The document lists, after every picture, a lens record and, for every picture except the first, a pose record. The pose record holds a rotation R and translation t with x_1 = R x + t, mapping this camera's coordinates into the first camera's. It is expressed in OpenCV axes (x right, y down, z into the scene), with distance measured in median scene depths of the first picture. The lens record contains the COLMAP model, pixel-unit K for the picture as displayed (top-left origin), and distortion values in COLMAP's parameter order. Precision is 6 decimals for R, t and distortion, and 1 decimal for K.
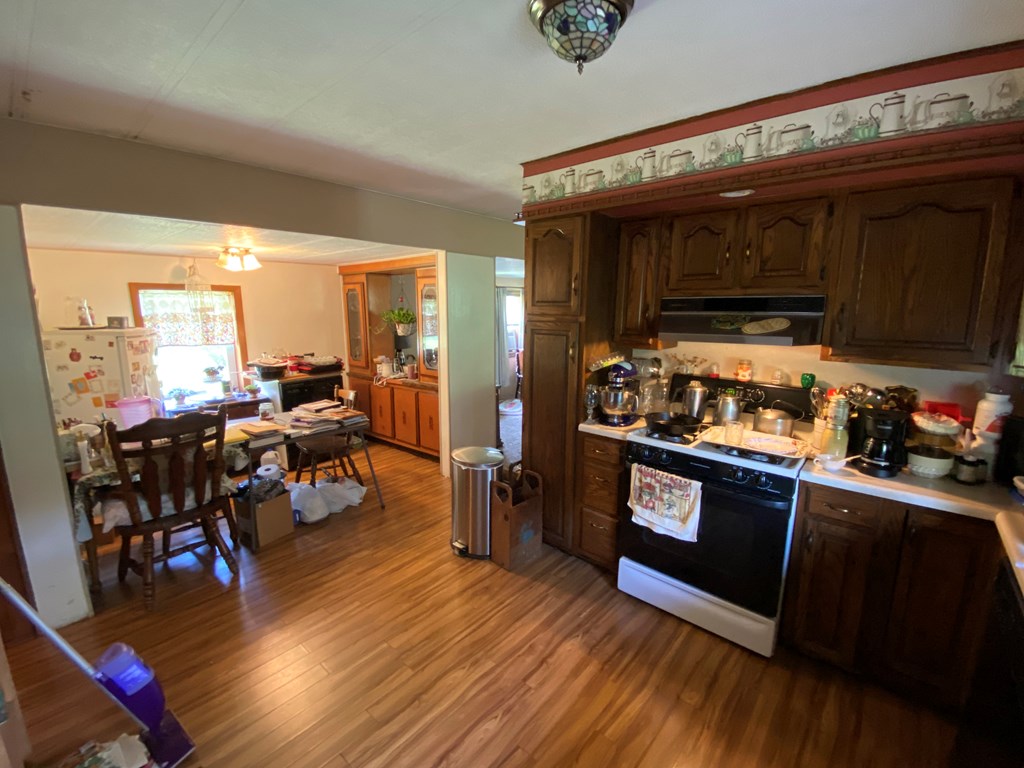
lens RADIAL K [[436.3, 0, 513.0], [0, 436.3, 388.7], [0, 0, 1]] dist [-0.022667, -0.002372]
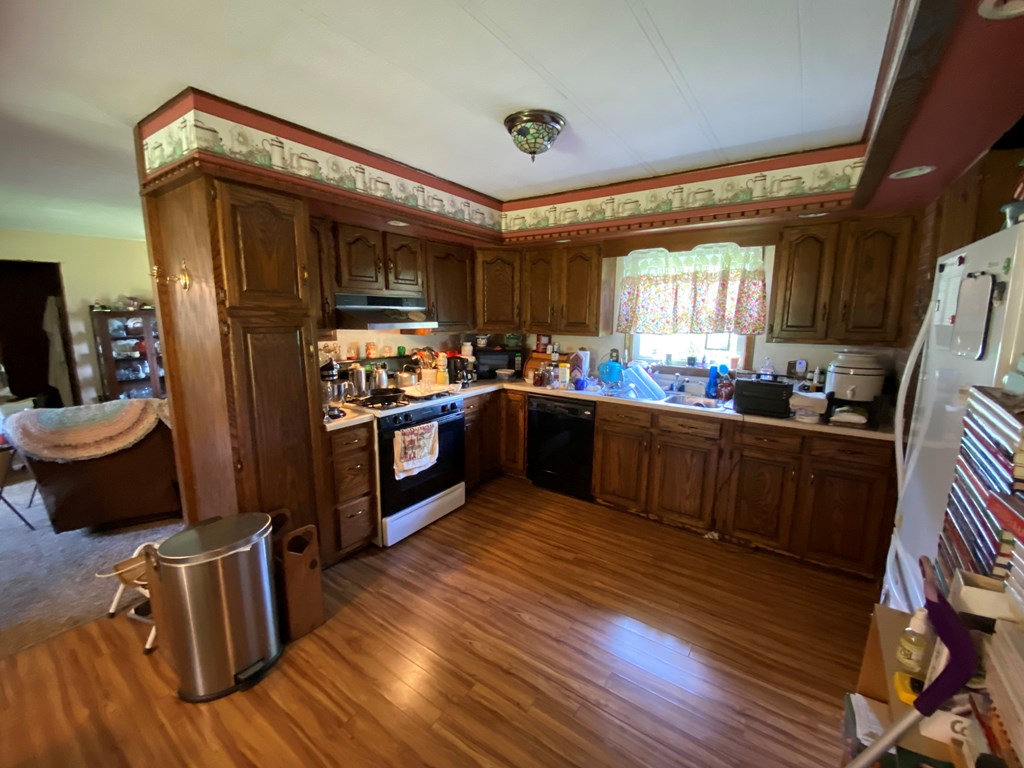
lens RADIAL K [[415.6, 0, 514.0], [0, 415.6, 381.5], [0, 0, 1]] dist [0.001274, -0.006439]
pose [[-0.115714, -0.179571, 0.976916, -0.578745], [0.157117, 0.967831, 0.196511, -0.092630], [-0.980778, 0.176229, -0.083778, 0.497173]]
